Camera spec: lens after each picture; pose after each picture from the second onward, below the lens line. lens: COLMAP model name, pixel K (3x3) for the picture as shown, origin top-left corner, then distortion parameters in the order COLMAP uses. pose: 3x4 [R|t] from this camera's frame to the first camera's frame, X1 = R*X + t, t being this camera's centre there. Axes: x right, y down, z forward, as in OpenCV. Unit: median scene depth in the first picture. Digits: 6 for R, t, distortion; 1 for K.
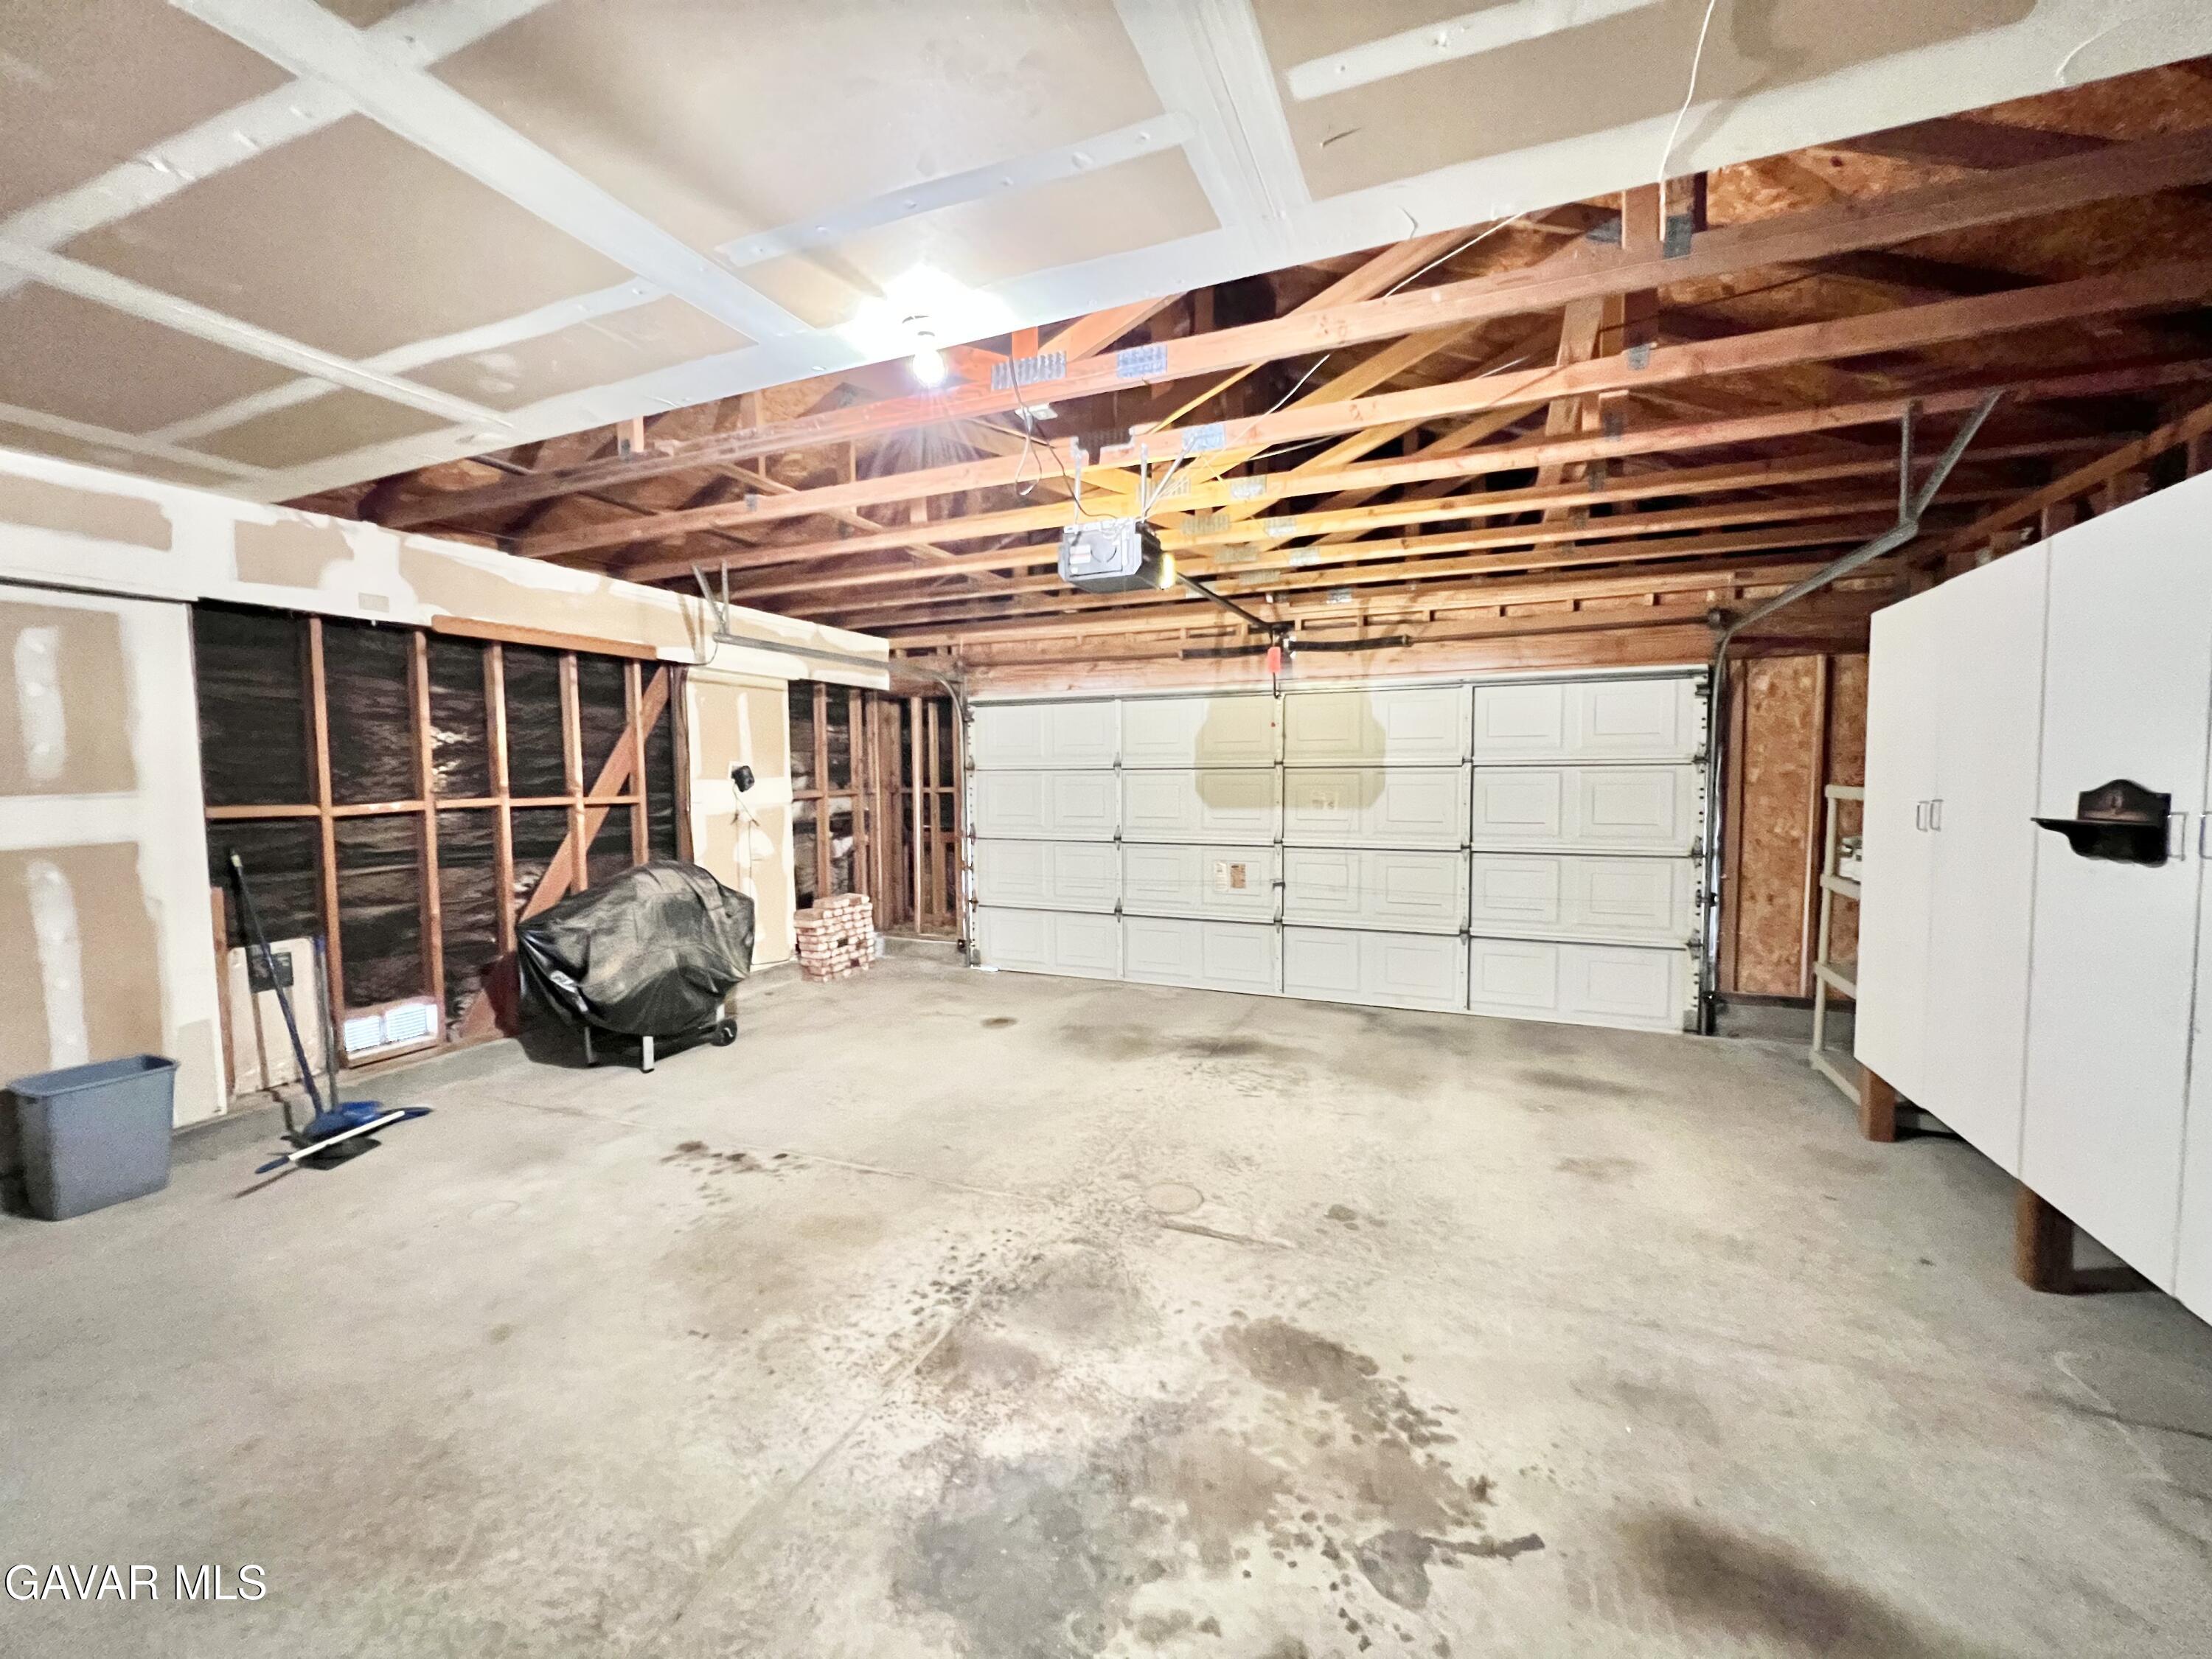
lens RADIAL K [[879.6, 0, 1099.5], [0, 879.6, 830.5], [0, 0, 1]] dist [-0.003059, 0.000748]
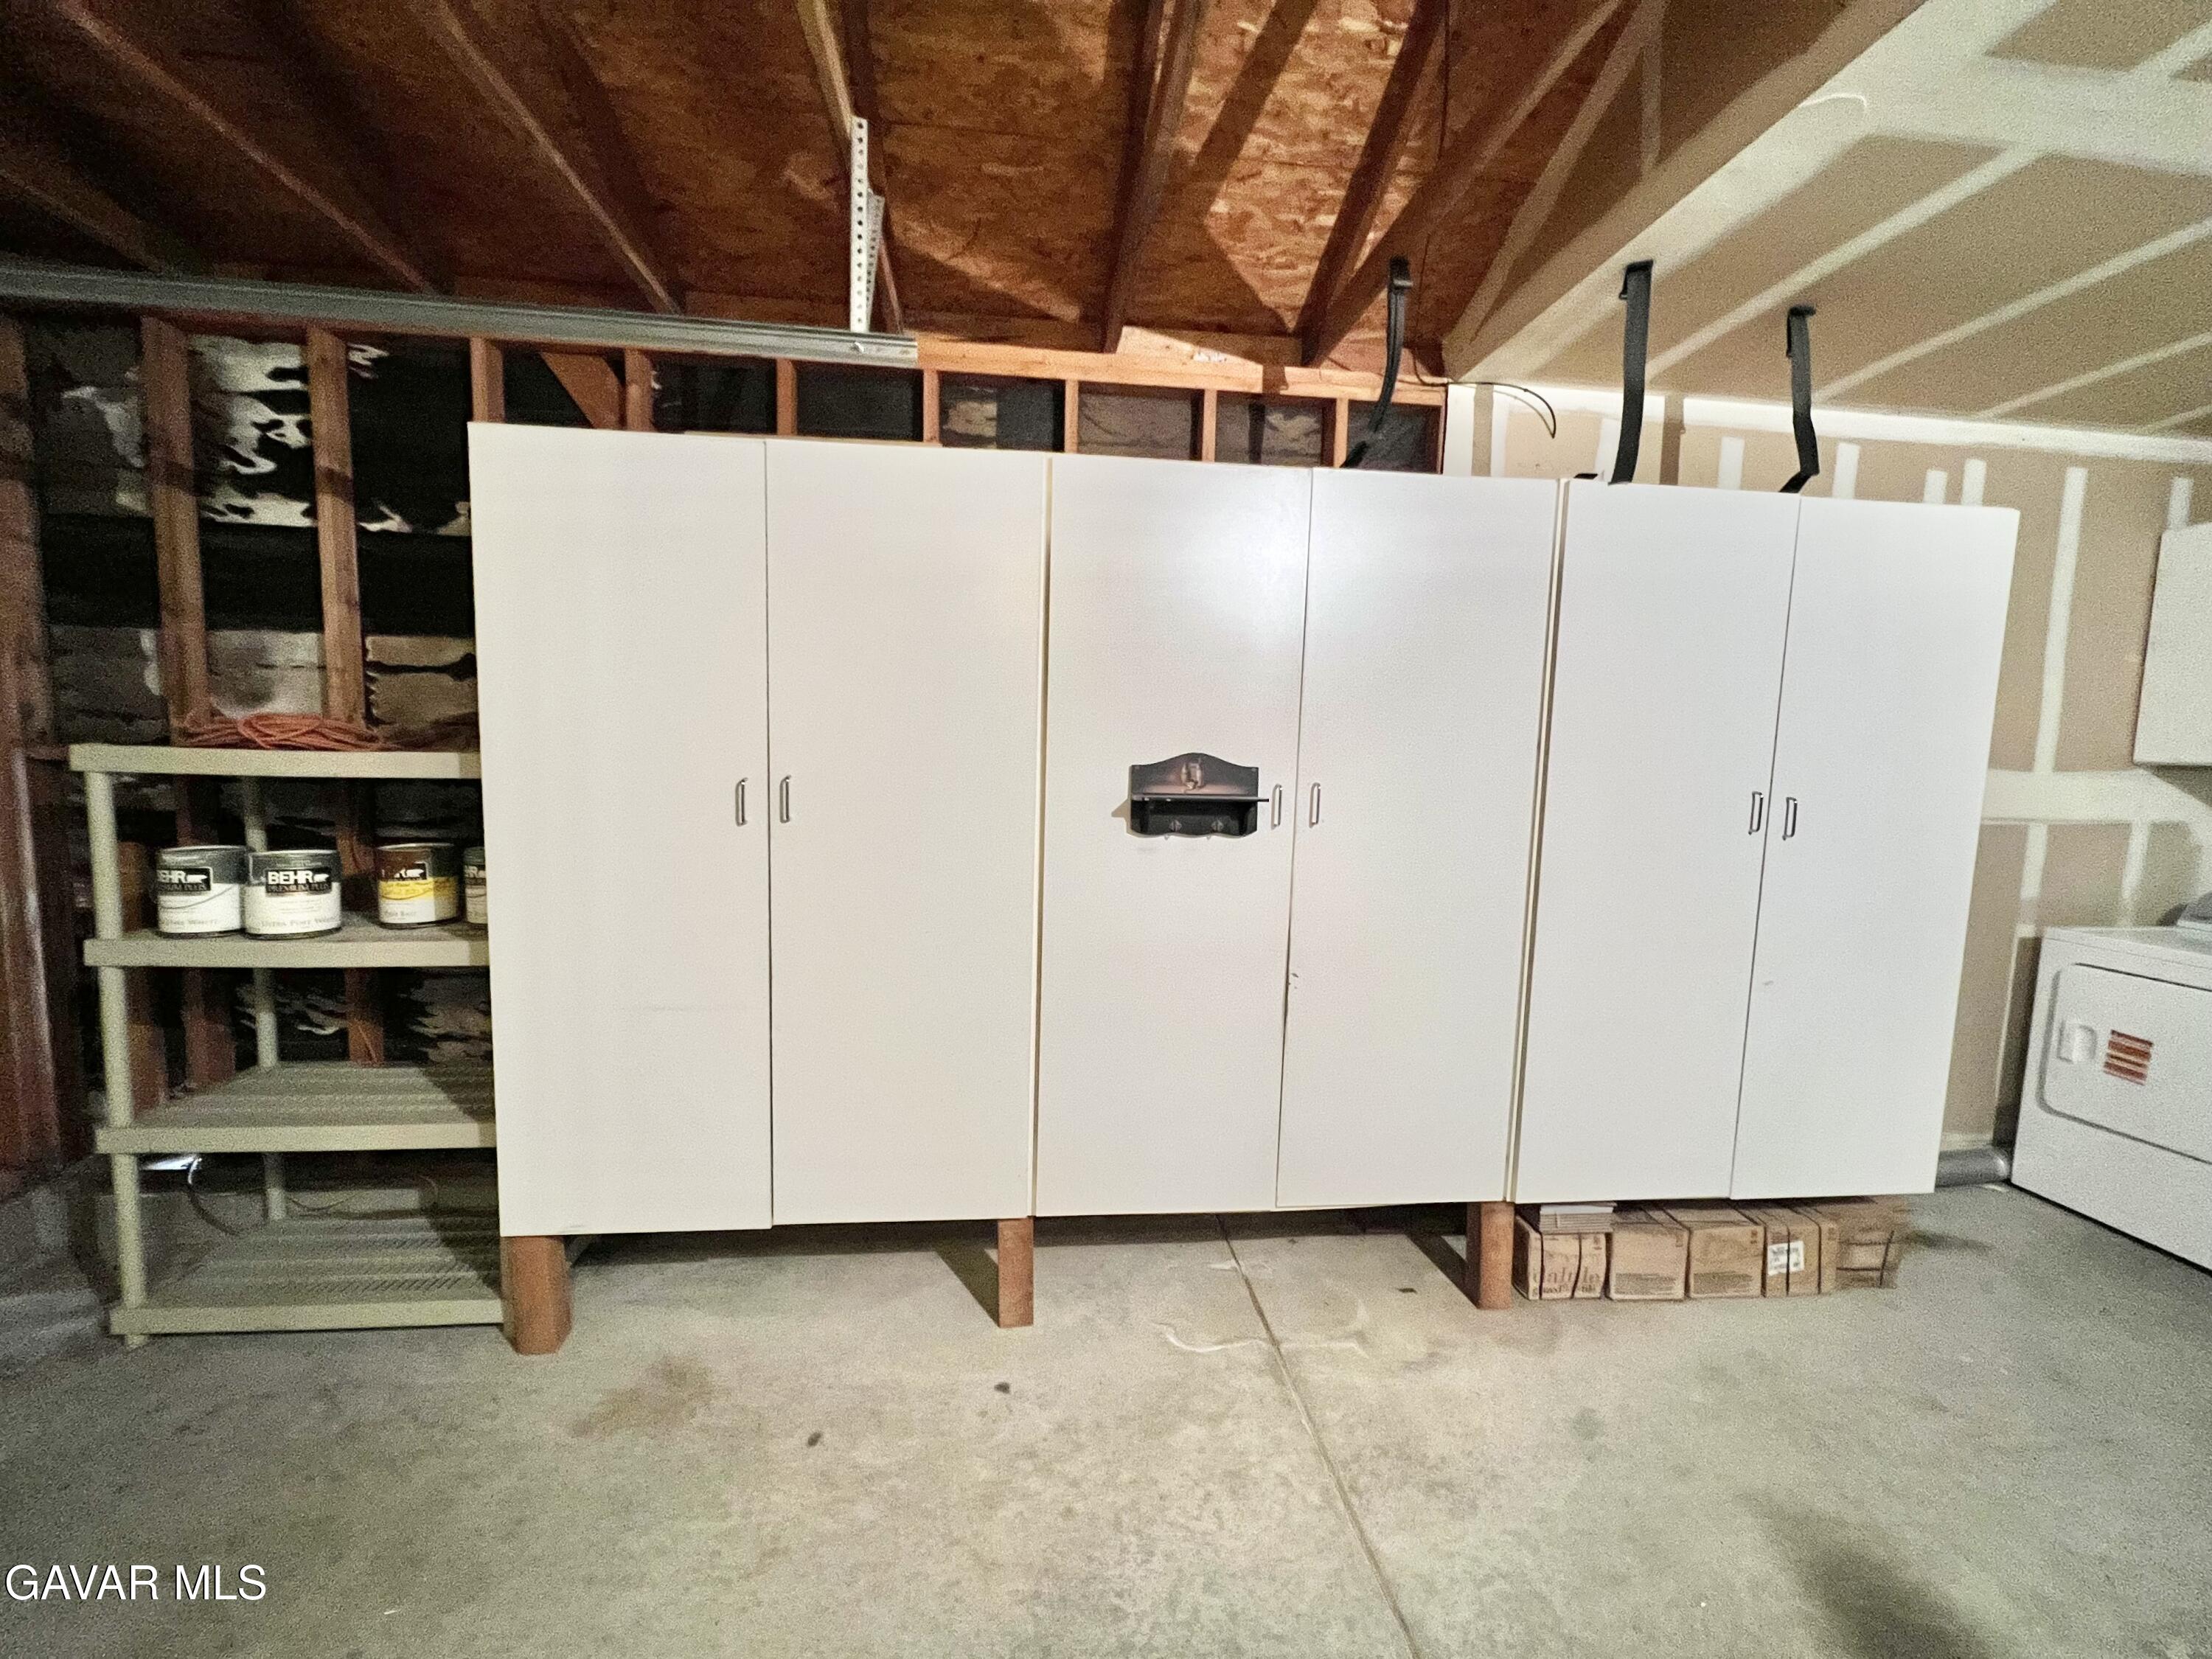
lens RADIAL K [[879.6, 0, 1113.3], [0, 879.6, 831.0], [0, 0, 1]] dist [-0.003059, 0.000748]
pose [[-0.495158, -0.088906, 0.864242, 0.269113], [0.030974, 0.992312, 0.119827, -0.069332], [-0.868251, 0.086102, -0.488597, 1.184771]]
